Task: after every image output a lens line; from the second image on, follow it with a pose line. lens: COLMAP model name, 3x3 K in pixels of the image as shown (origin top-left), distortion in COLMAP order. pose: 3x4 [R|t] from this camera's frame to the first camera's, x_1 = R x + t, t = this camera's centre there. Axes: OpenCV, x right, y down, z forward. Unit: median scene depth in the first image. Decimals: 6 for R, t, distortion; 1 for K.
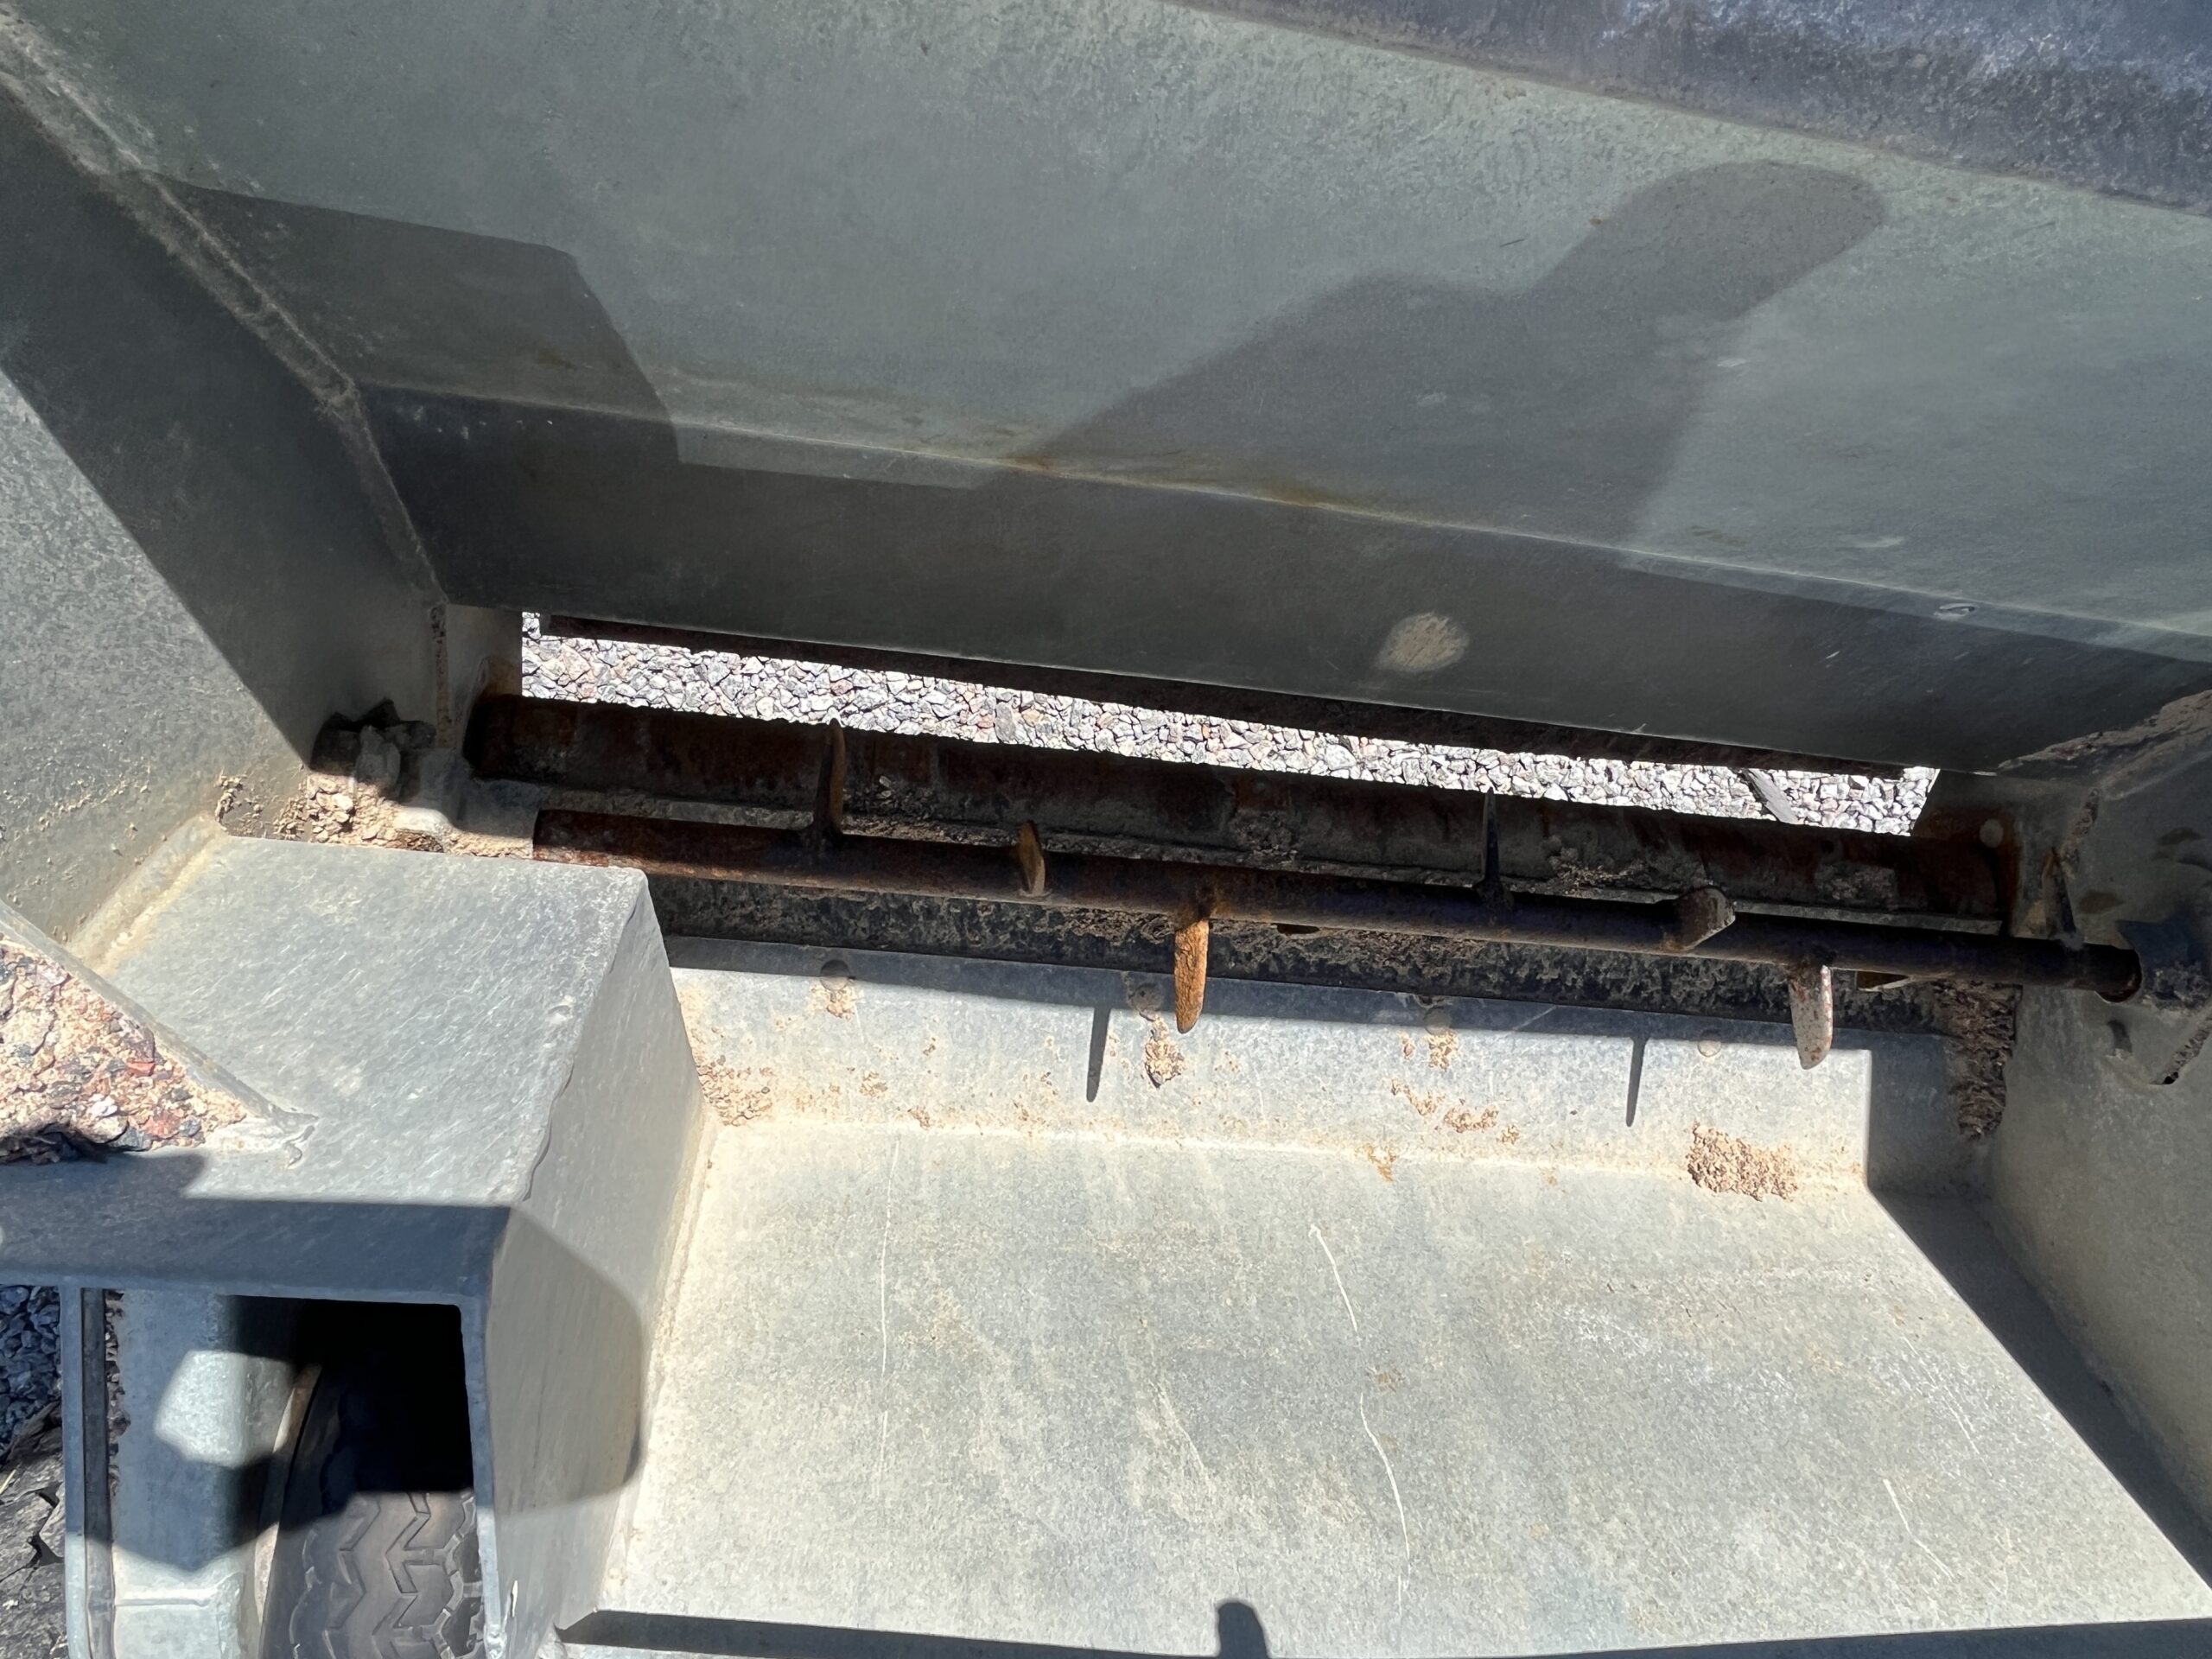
lens RADIAL K [[1518.8, 0, 1106.8], [0, 1518.8, 832.1], [0, 0, 1]] dist [-0.001287, -0.005470]
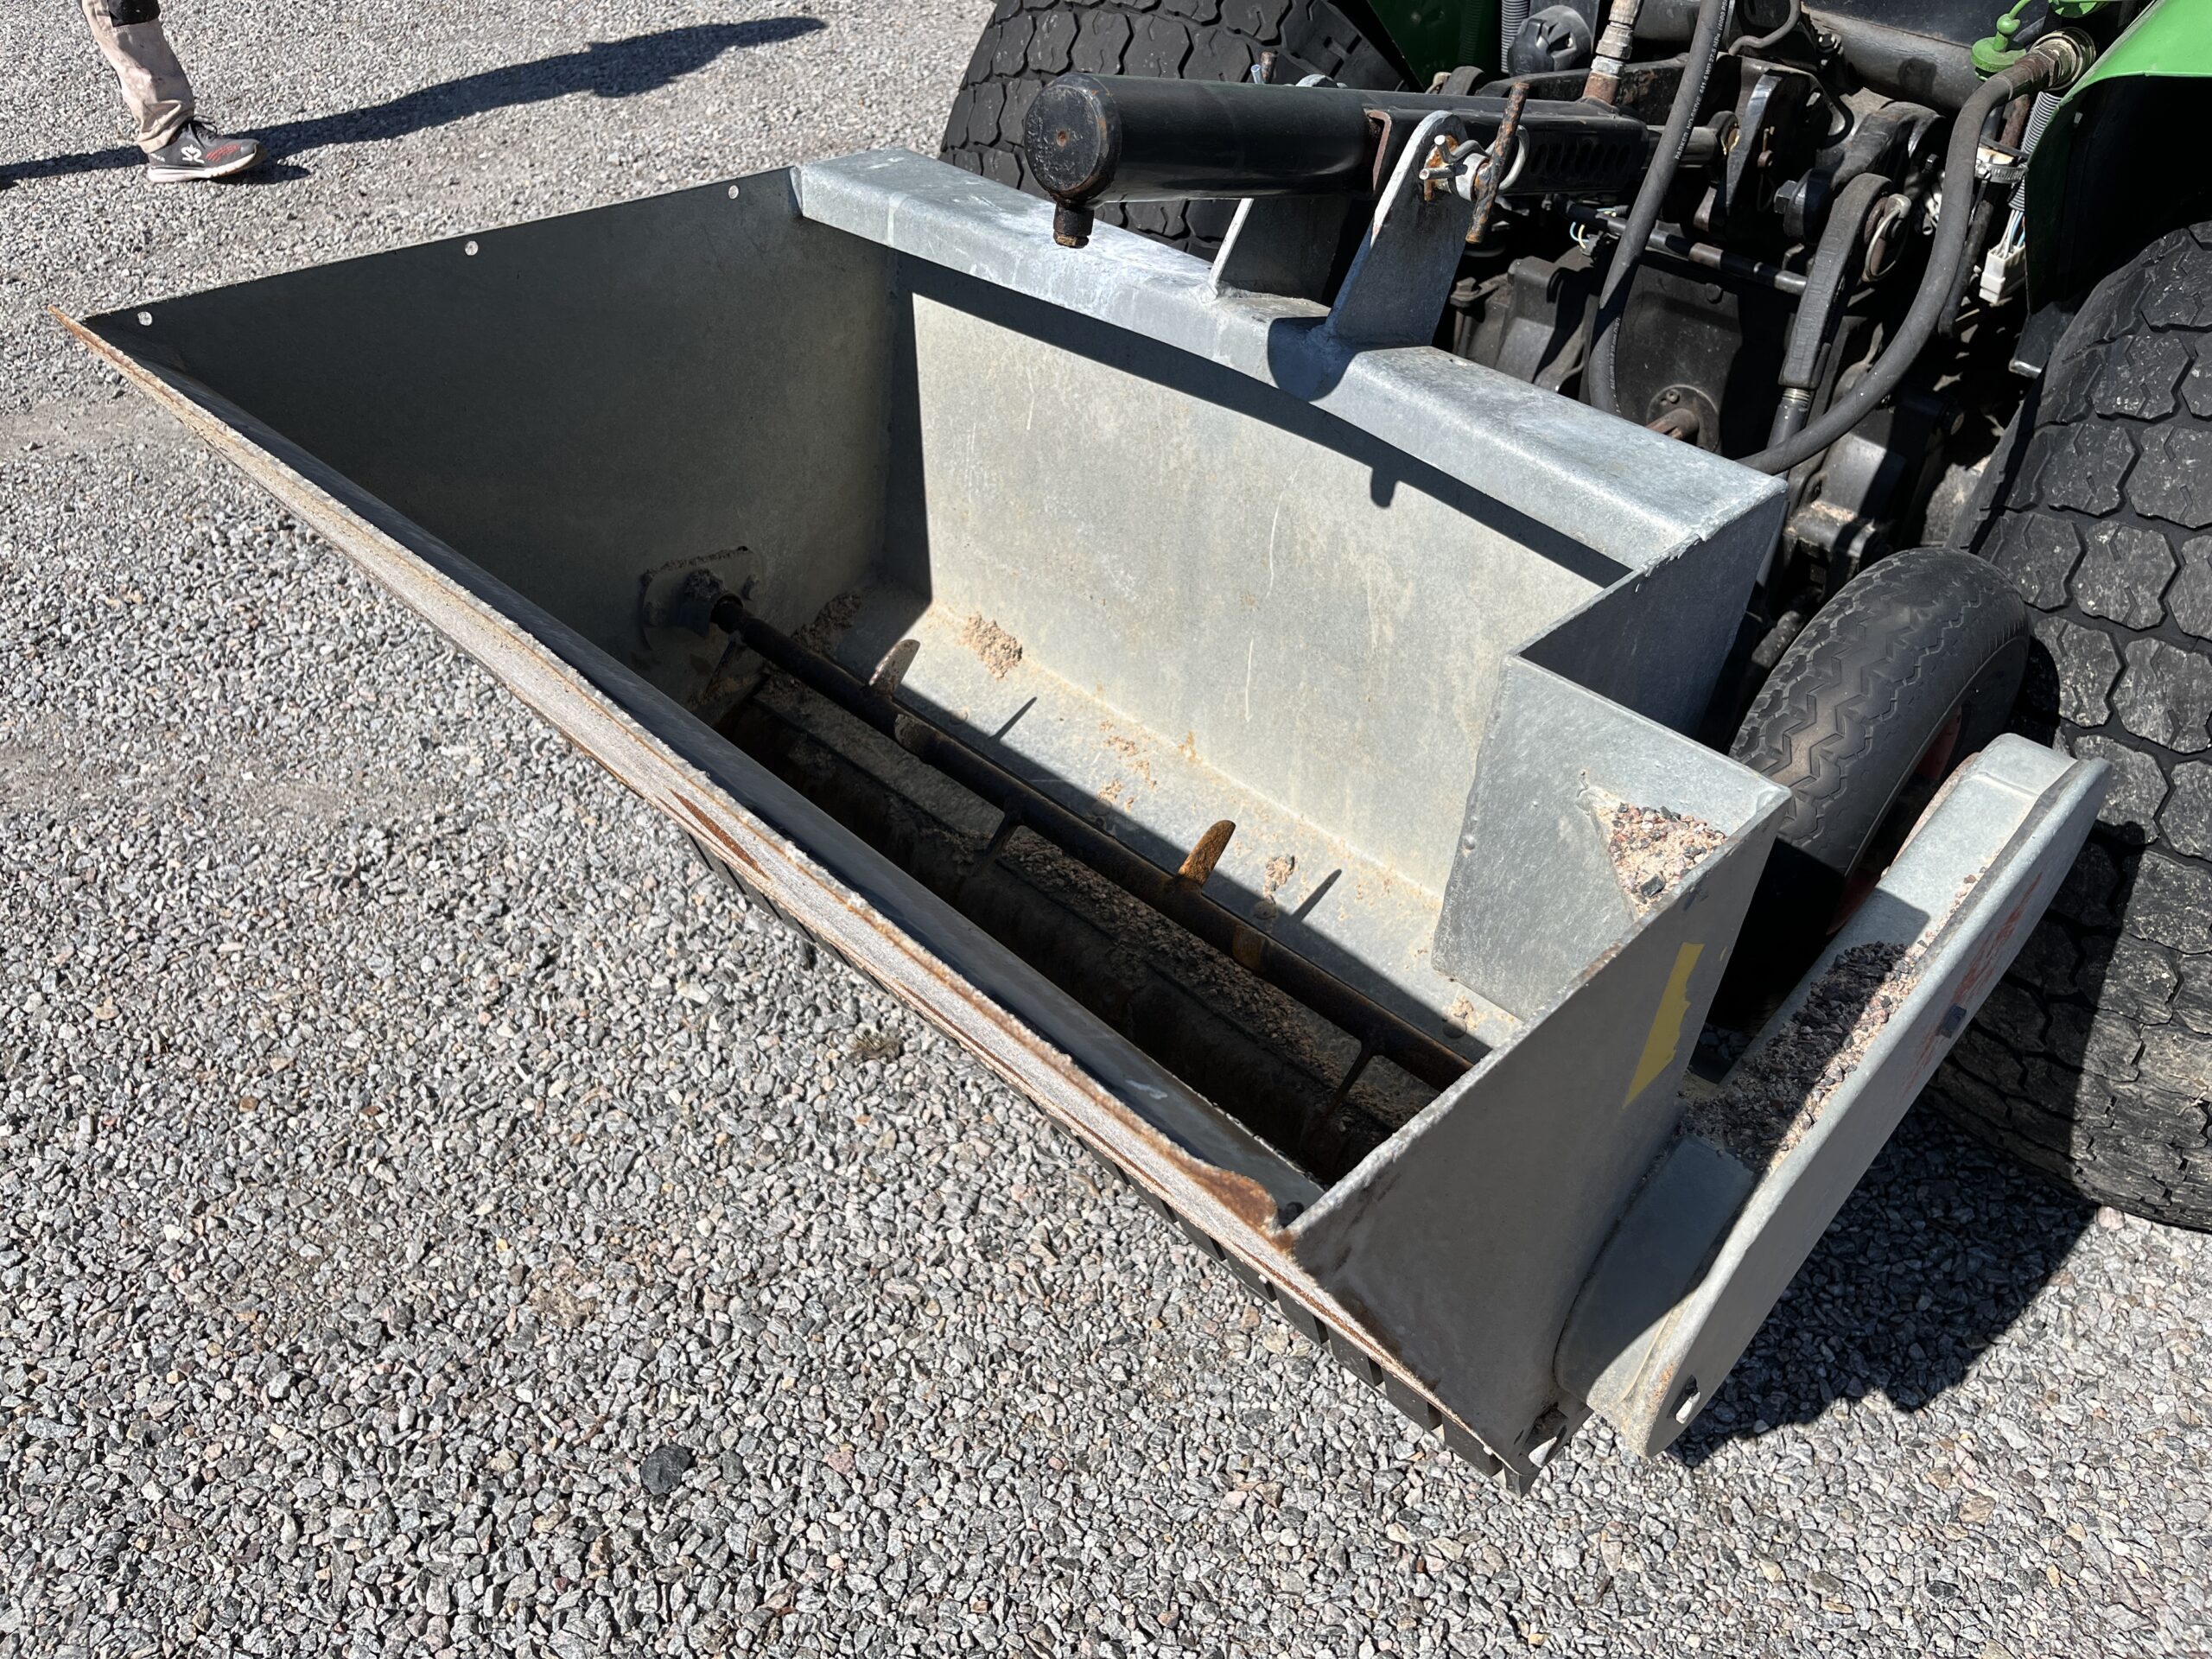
lens RADIAL K [[1696.6, 0, 1106.0], [0, 1696.6, 829.5], [0, 0, 1]] dist [0.062219, -0.104598]
pose [[-0.815549, -0.461467, 0.349182, -0.357688], [0.557411, -0.788552, 0.259766, -0.310124], [0.155475, 0.406490, 0.900330, -0.423903]]
